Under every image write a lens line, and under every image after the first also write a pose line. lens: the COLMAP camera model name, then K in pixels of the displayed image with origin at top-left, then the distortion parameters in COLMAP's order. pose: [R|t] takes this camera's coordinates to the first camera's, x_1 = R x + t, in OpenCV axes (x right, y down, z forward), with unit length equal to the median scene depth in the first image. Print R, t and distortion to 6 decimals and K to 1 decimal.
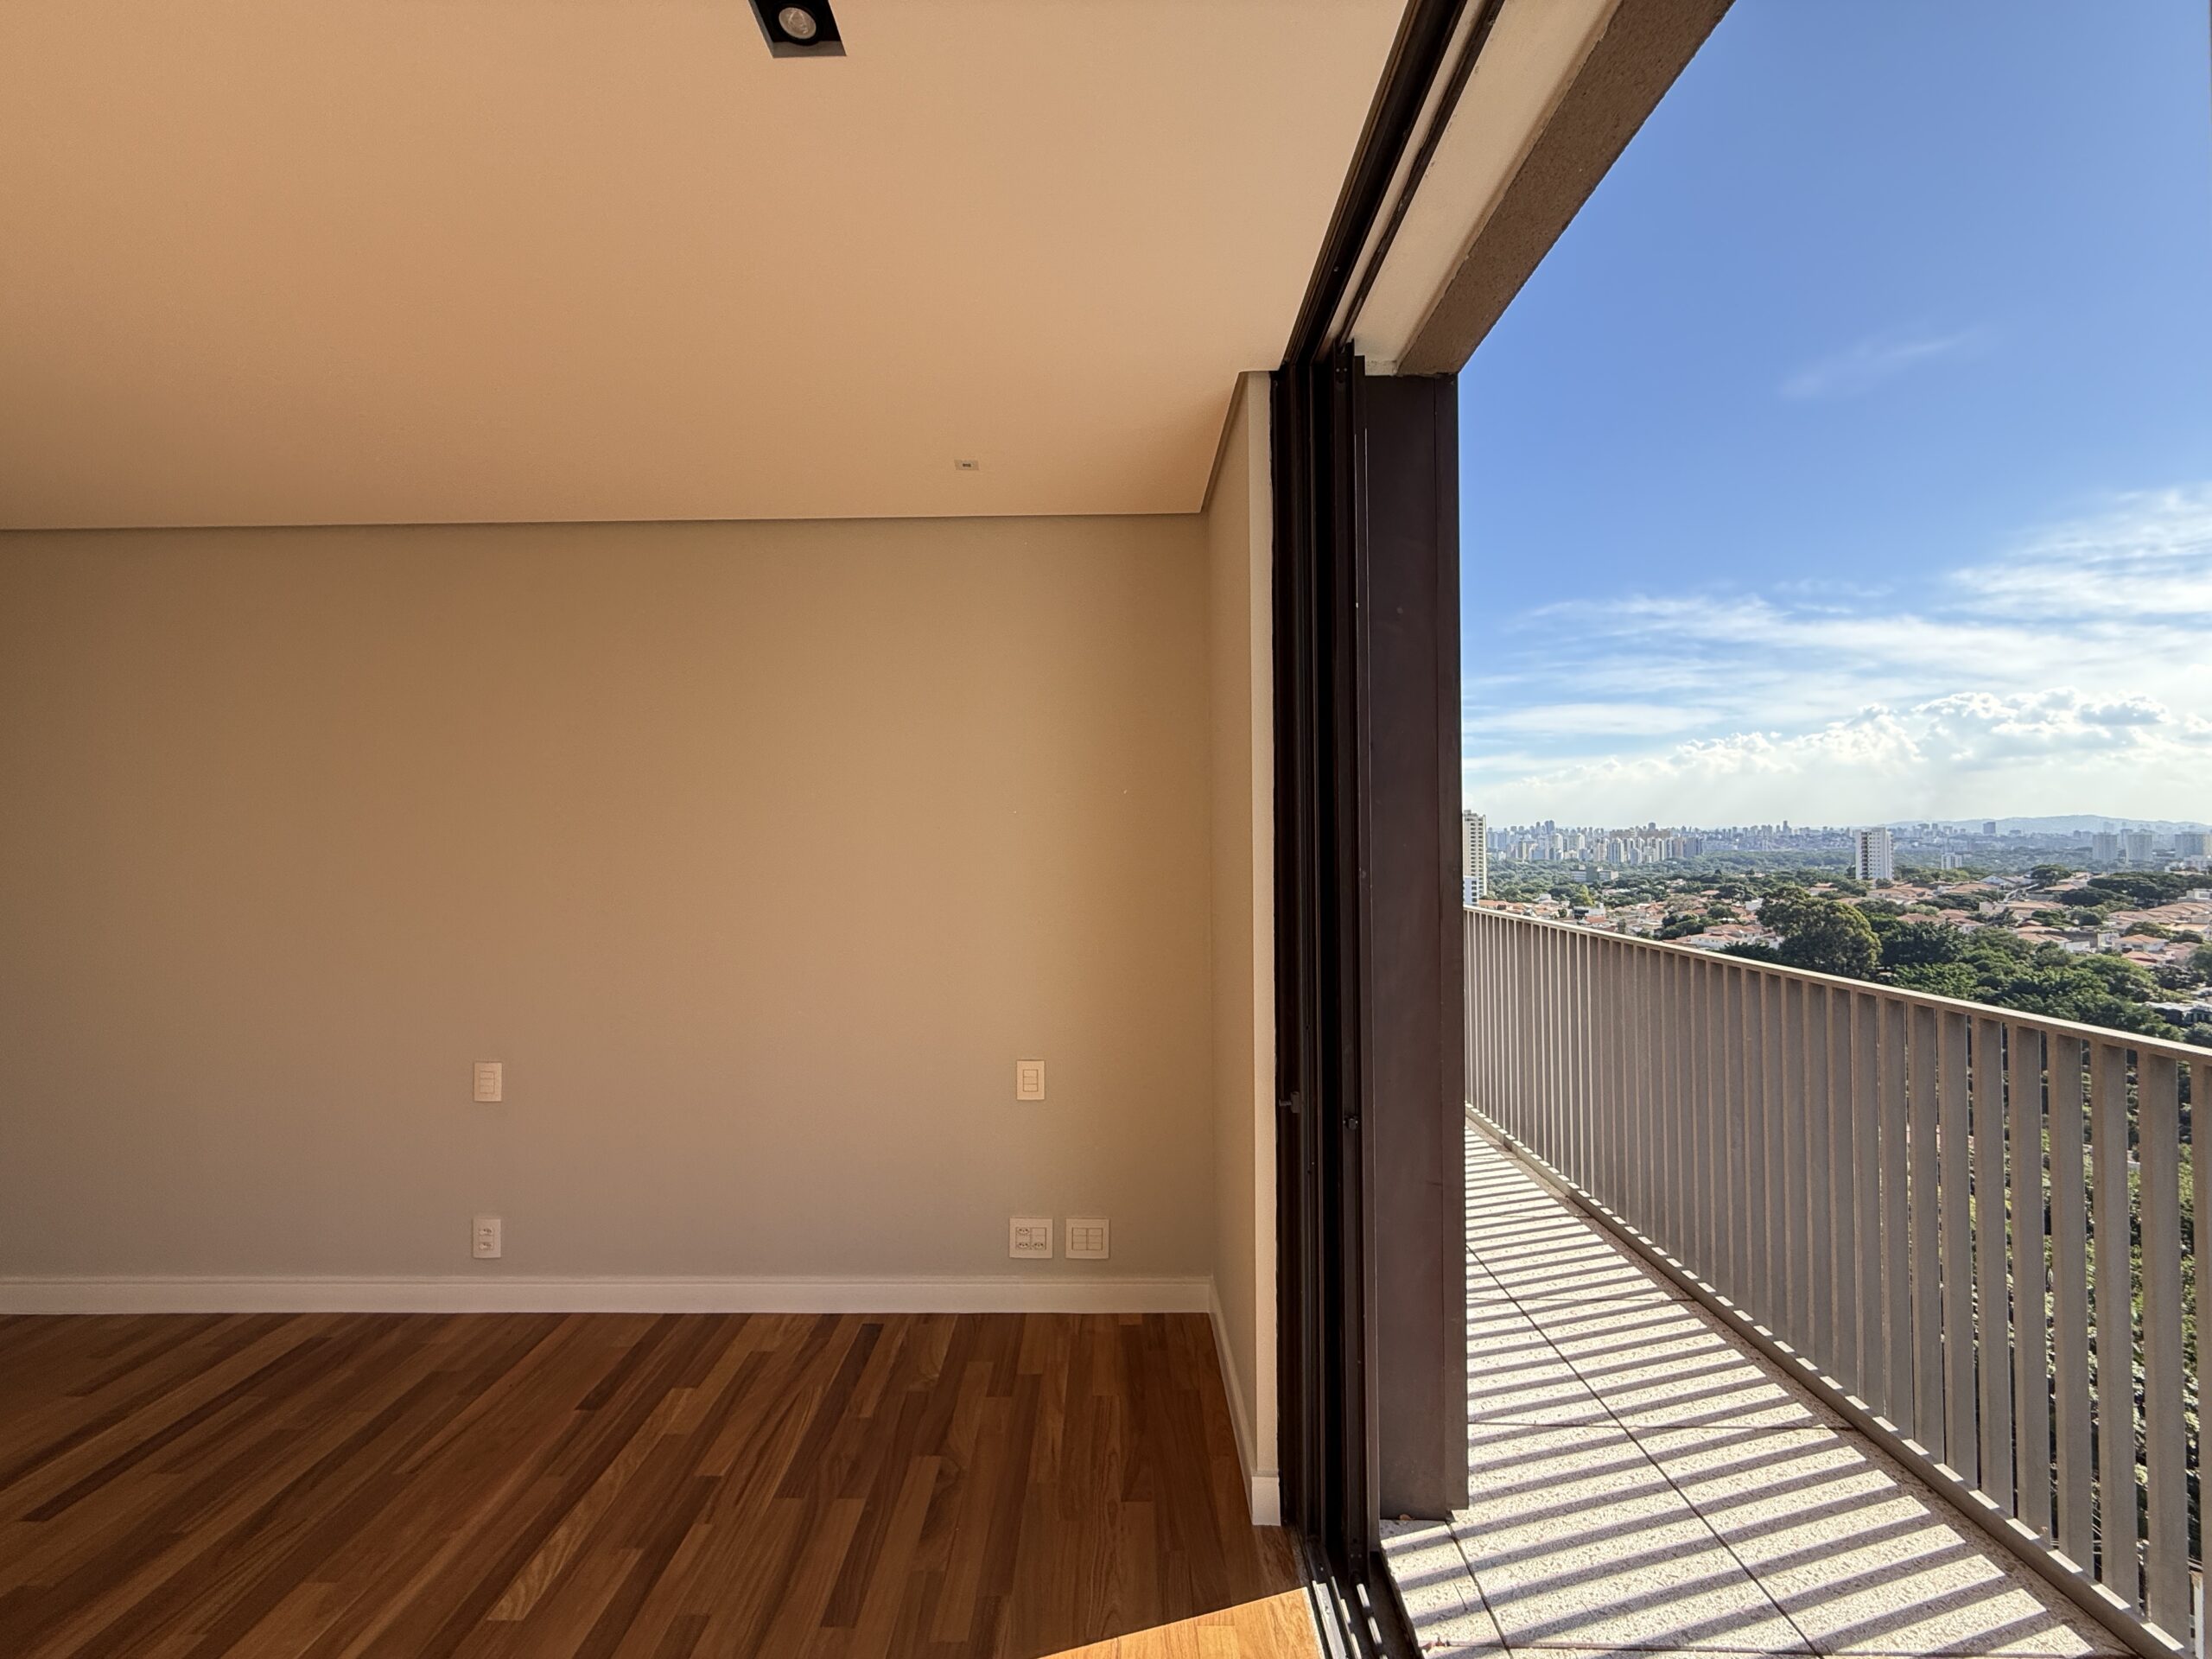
lens RADIAL K [[884.6, 0, 1107.5], [0, 884.6, 822.4], [0, 0, 1]] dist [-0.003311, 0.000608]
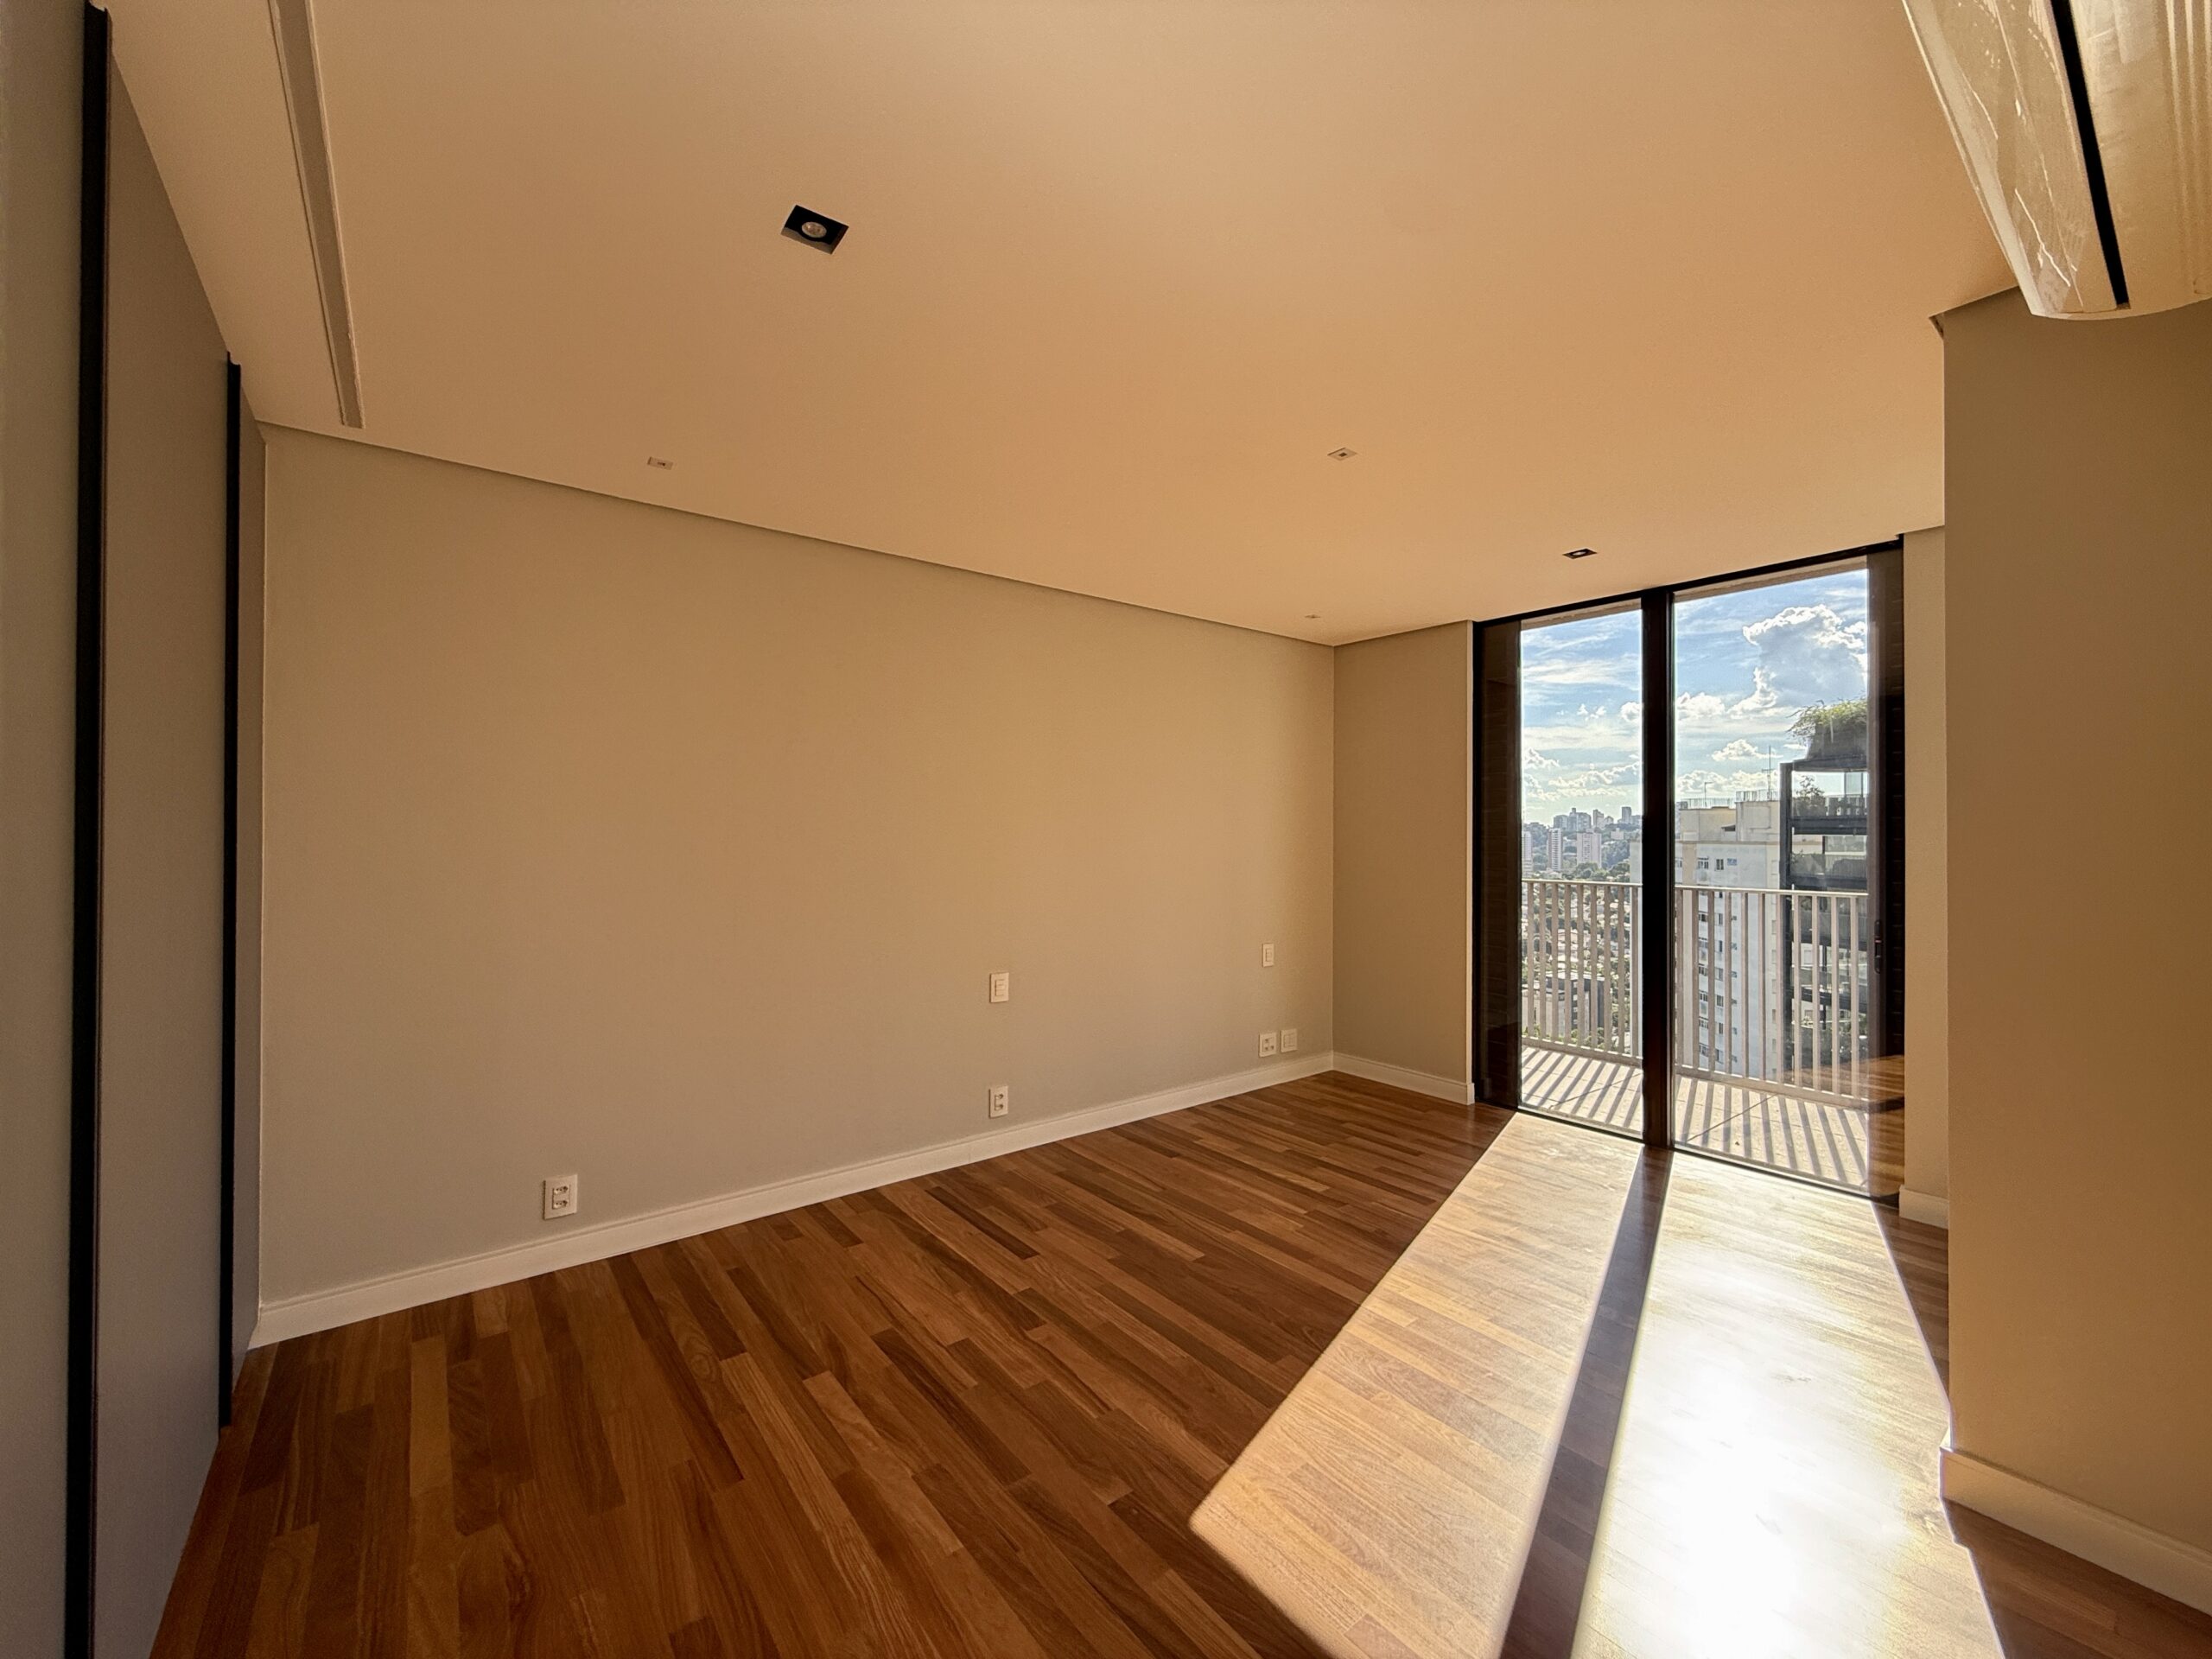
lens RADIAL K [[884.6, 0, 1099.0], [0, 884.6, 833.3], [0, 0, 1]] dist [-0.003311, 0.000608]
pose [[0.788781, 0.004722, 0.614657, -0.443403], [-0.013231, 0.999869, 0.009298, 0.012972], [-0.614532, -0.015467, 0.788740, -0.051760]]
